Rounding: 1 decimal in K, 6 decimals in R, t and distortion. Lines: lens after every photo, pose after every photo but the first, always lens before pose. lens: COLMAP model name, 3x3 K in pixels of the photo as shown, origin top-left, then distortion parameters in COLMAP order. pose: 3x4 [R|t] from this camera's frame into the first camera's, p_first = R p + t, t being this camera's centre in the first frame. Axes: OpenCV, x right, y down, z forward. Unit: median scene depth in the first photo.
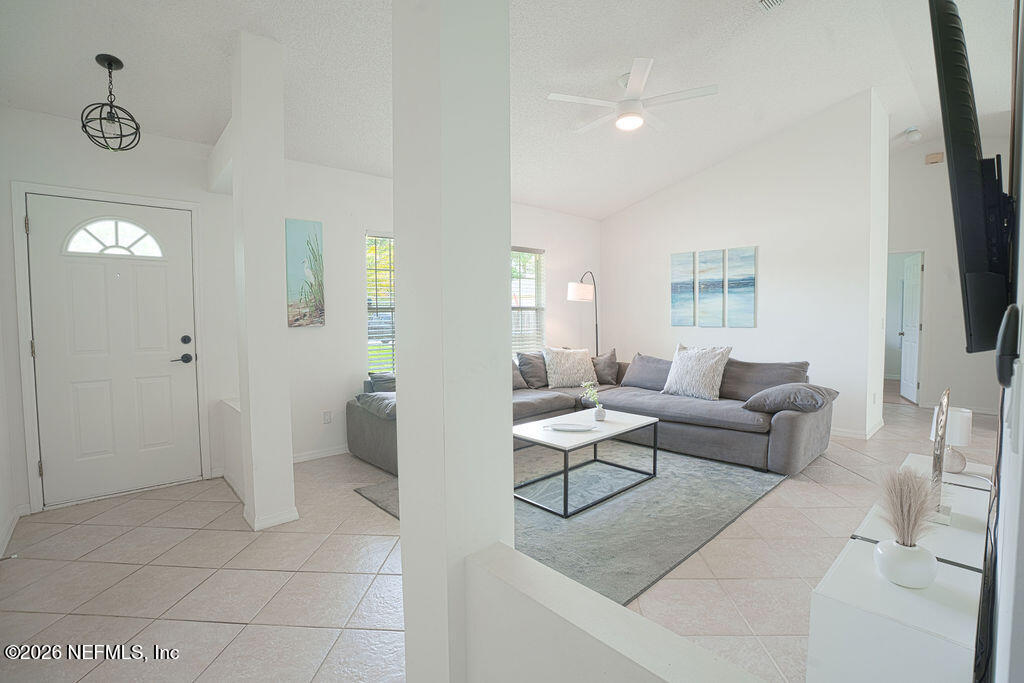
lens RADIAL K [[474.4, 0, 512.0], [0, 474.4, 341.5], [0, 0, 1]] dist [-0.000412, -0.000038]
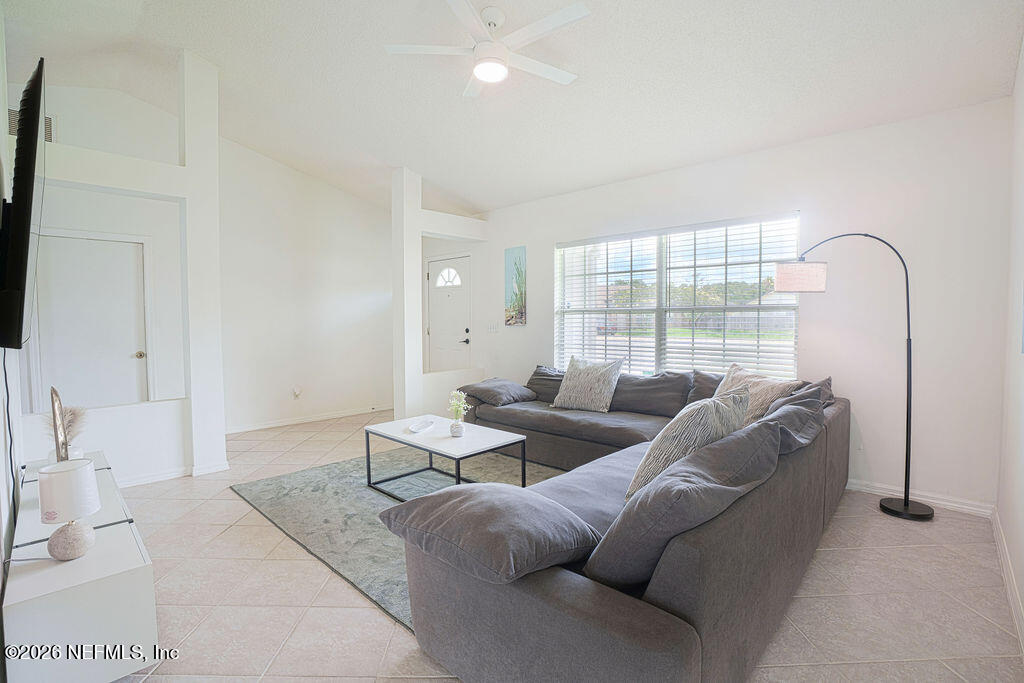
lens RADIAL K [[492.6, 0, 512.0], [0, 492.6, 341.5], [0, 0, 1]] dist [-0.001124, -0.000075]
pose [[0.080243, 0.060186, -0.994957, 0.805198], [-0.050549, 0.997137, 0.056241, -0.052828], [0.995493, 0.045781, 0.083056, 0.722911]]
